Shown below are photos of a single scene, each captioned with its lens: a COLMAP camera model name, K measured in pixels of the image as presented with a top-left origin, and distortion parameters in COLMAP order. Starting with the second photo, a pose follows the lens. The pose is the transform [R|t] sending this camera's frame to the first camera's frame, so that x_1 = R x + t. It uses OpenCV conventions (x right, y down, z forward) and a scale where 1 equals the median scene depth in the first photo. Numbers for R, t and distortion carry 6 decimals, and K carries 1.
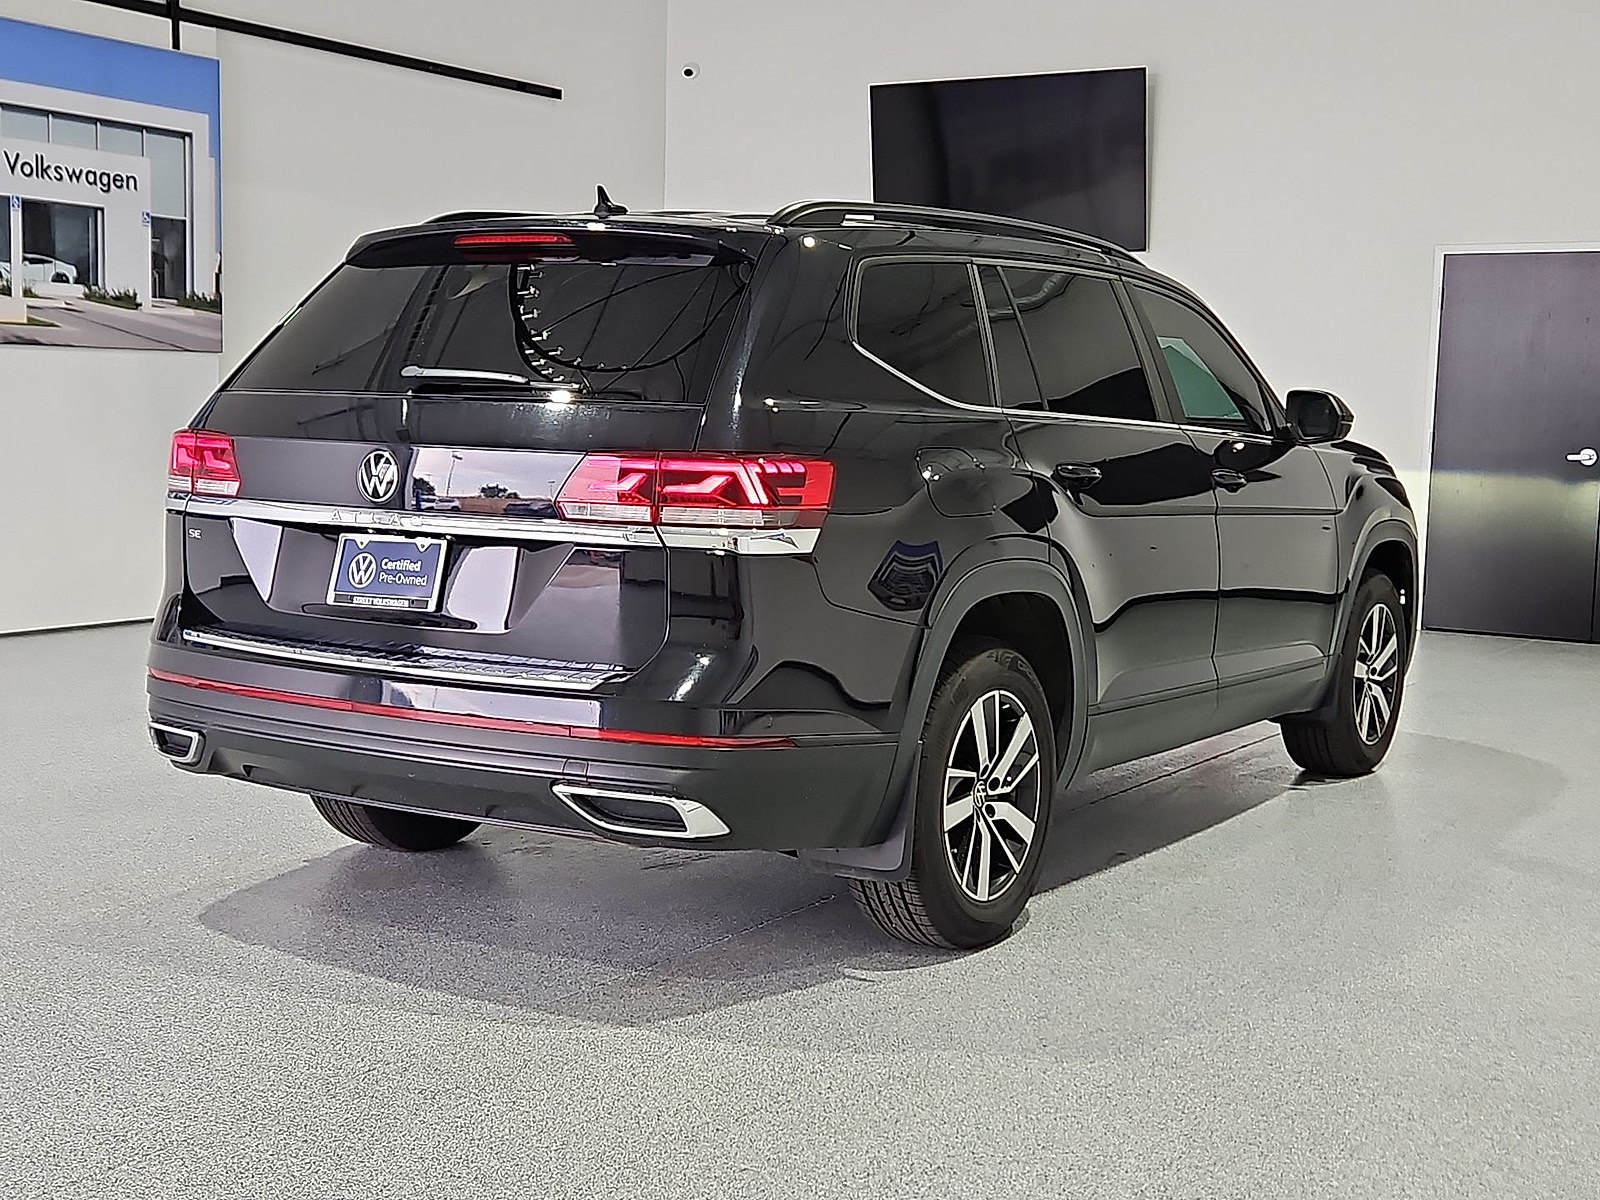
lens RADIAL K [[2280.3, 0, 800.0], [0, 2280.3, 526.2], [0, 0, 1]] dist [-0.133354, -0.006717]
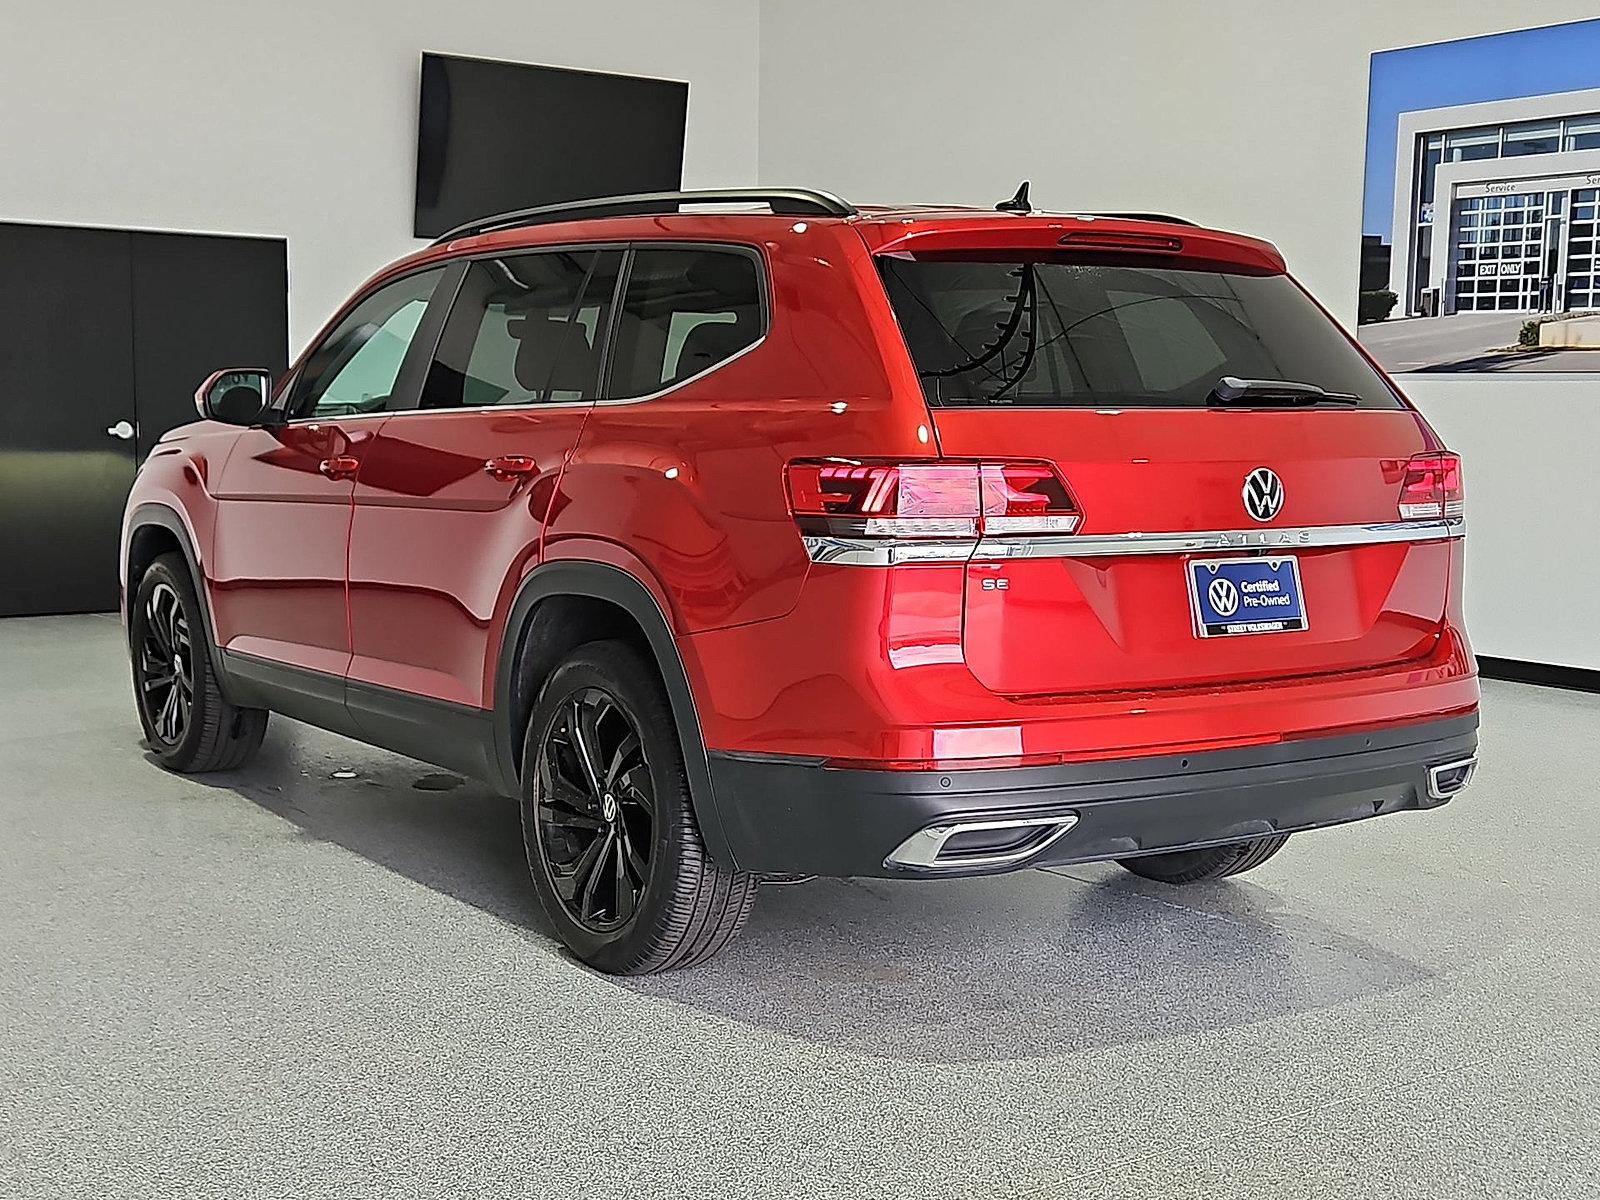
lens RADIAL K [[2140.4, 0, 800.0], [0, 2140.4, 600.0], [0, 0, 1]] dist [0.039551, 0.021266]
pose [[0.414606, -0.112619, 0.903005, -1.026913], [0.059772, 0.993540, 0.096467, -0.072507], [-0.908036, 0.013978, 0.418659, 0.759675]]
